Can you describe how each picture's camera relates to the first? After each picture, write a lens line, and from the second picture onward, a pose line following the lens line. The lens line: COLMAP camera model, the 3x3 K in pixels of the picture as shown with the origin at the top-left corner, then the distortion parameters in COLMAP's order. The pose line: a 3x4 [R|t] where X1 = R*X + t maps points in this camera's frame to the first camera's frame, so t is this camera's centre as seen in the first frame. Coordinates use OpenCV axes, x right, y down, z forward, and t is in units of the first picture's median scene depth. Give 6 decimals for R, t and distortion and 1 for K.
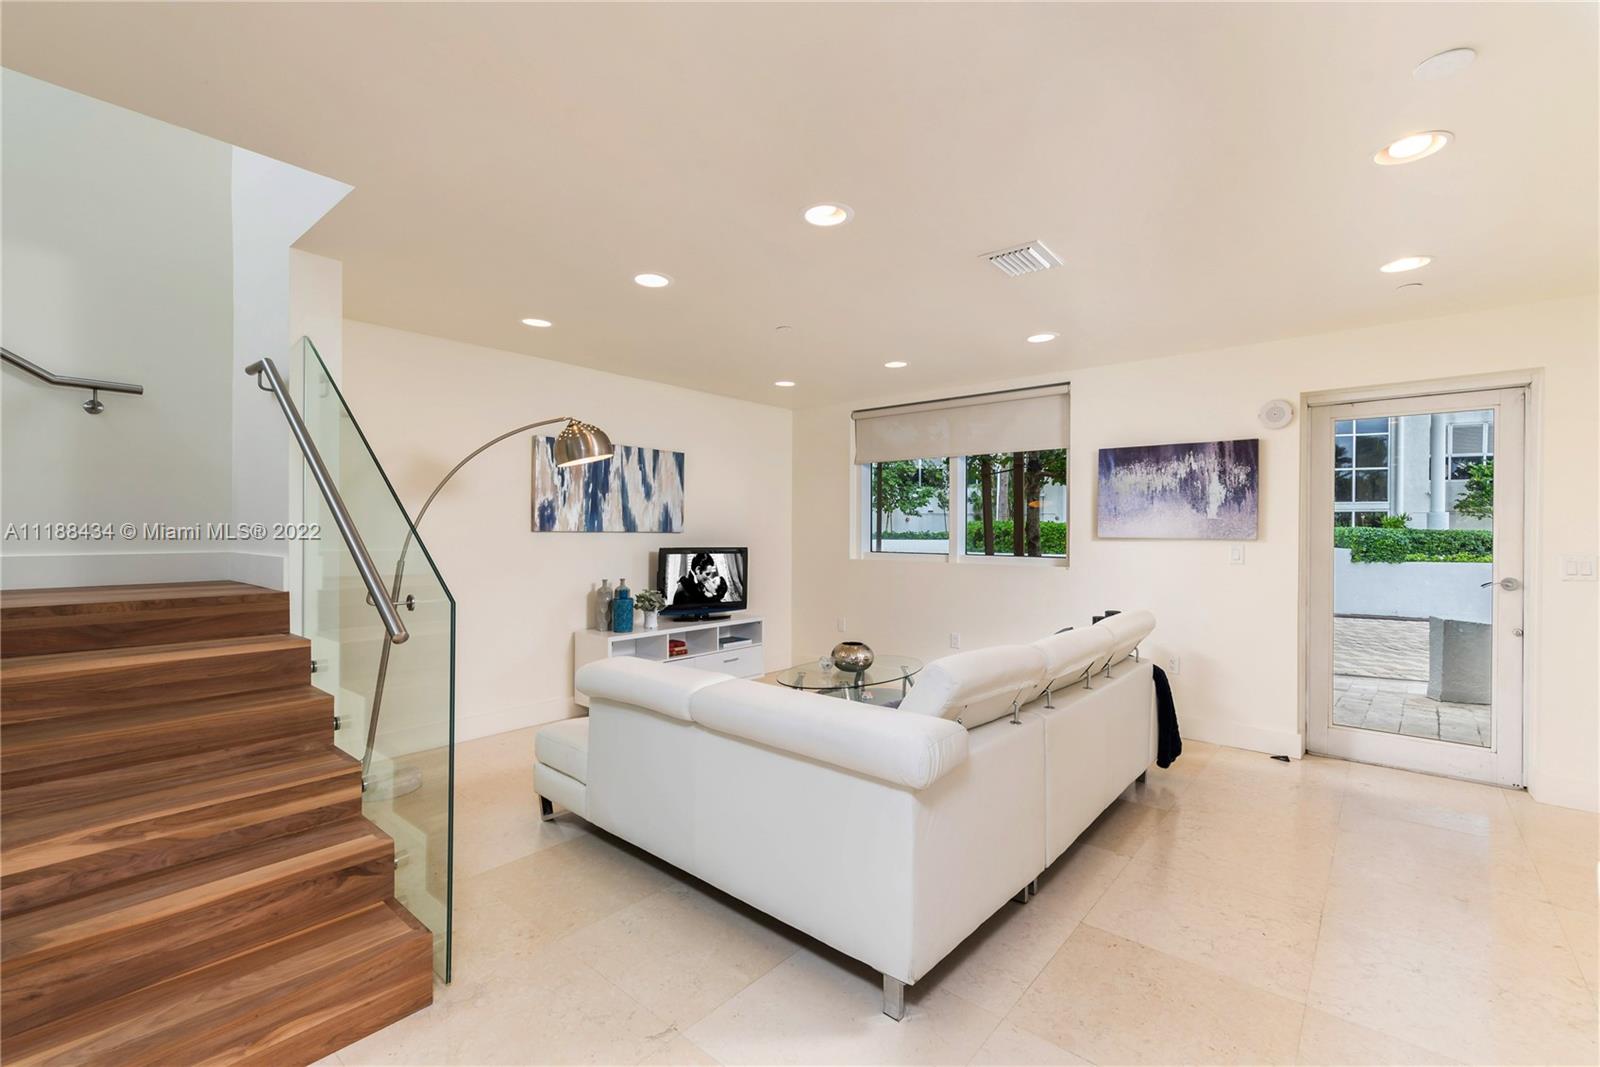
lens RADIAL K [[696.3, 0, 775.4], [0, 696.3, 527.3], [0, 0, 1]] dist [-0.003105, -0.000602]
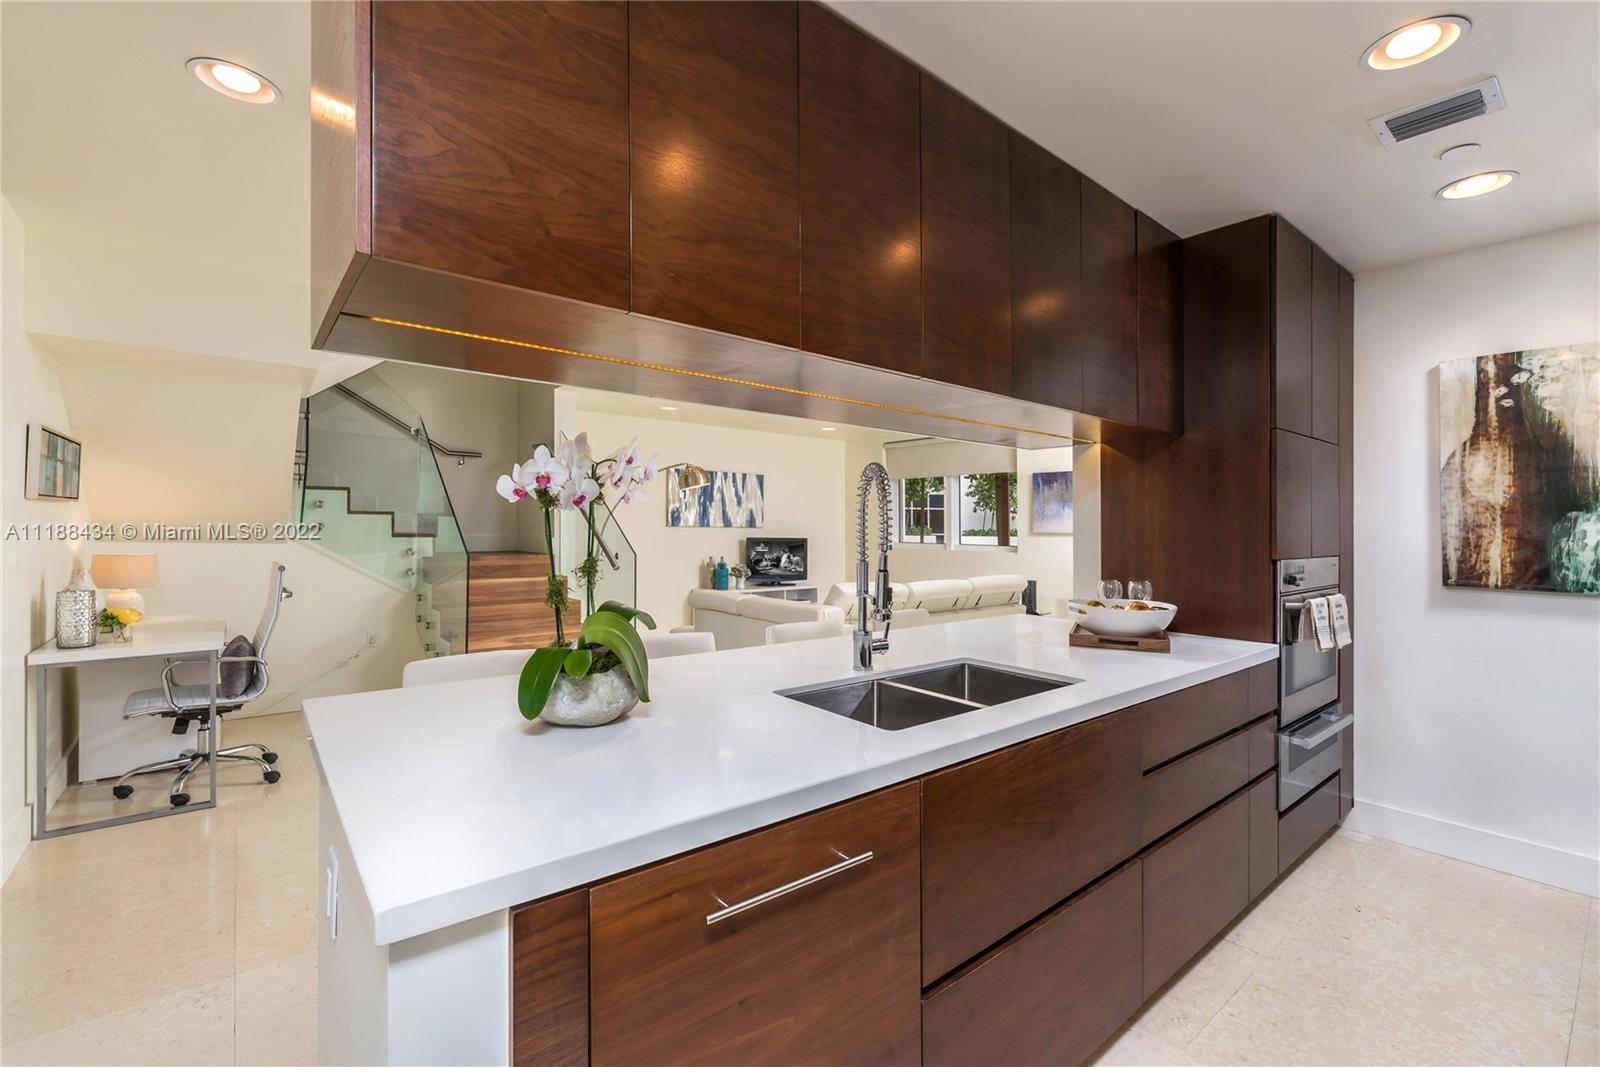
lens RADIAL K [[696.3, 0, 797.0], [0, 696.3, 528.7], [0, 0, 1]] dist [-0.003105, -0.000602]
pose [[0.988575, 0.006510, -0.150587, 0.184652], [-0.005383, 0.999954, 0.007893, -0.002780], [0.150631, -0.006992, 0.988565, -0.530527]]
